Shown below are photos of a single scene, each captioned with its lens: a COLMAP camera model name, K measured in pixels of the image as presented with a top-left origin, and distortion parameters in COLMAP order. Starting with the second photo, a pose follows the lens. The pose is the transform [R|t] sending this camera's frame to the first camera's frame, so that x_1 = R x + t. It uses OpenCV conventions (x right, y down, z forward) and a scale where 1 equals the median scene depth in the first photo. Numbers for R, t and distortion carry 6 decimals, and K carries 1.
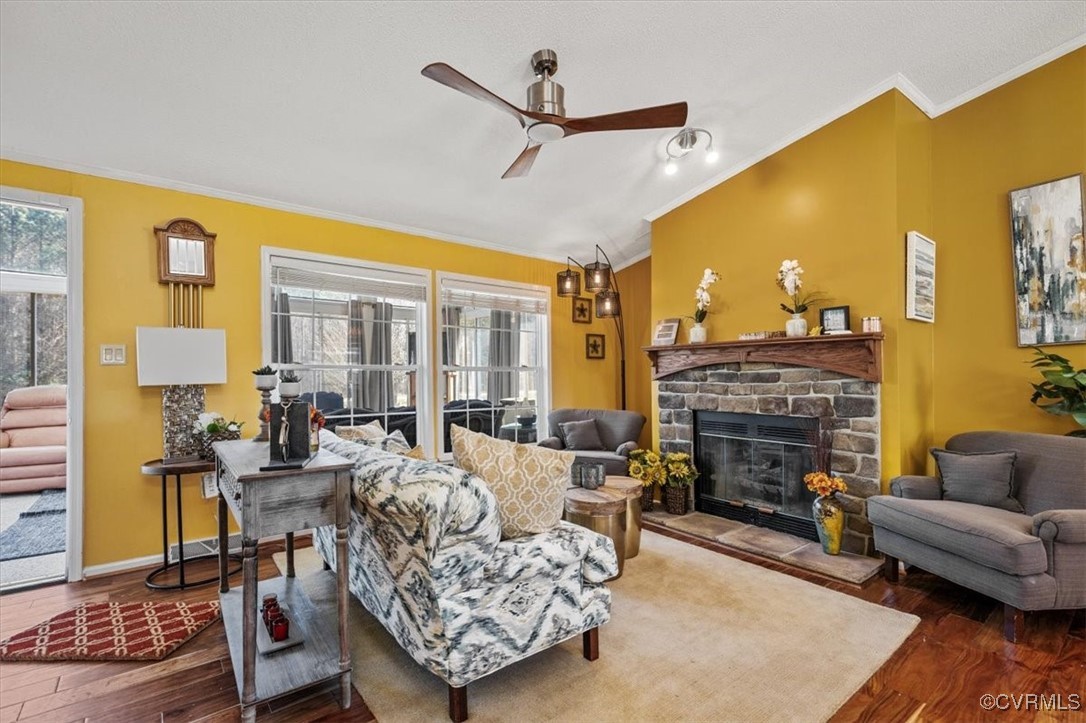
lens RADIAL K [[486.9, 0, 540.0], [0, 486.9, 365.3], [0, 0, 1]] dist [0.011663, -0.001556]
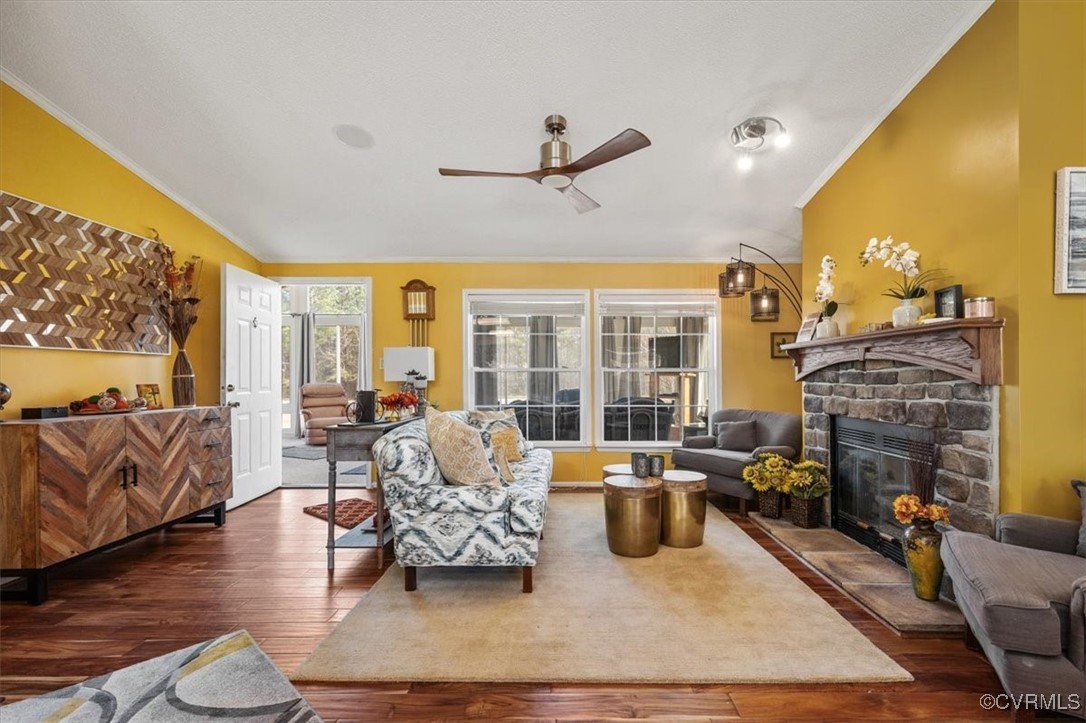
lens RADIAL K [[454.9, 0, 547.2], [0, 454.9, 370.2], [0, 0, 1]] dist [0.010239, 0.000700]
pose [[0.805557, -0.007448, -0.592471, 0.544716], [0.011856, 0.999923, 0.003549, 0.002371], [0.592399, -0.009883, 0.805584, 0.034564]]
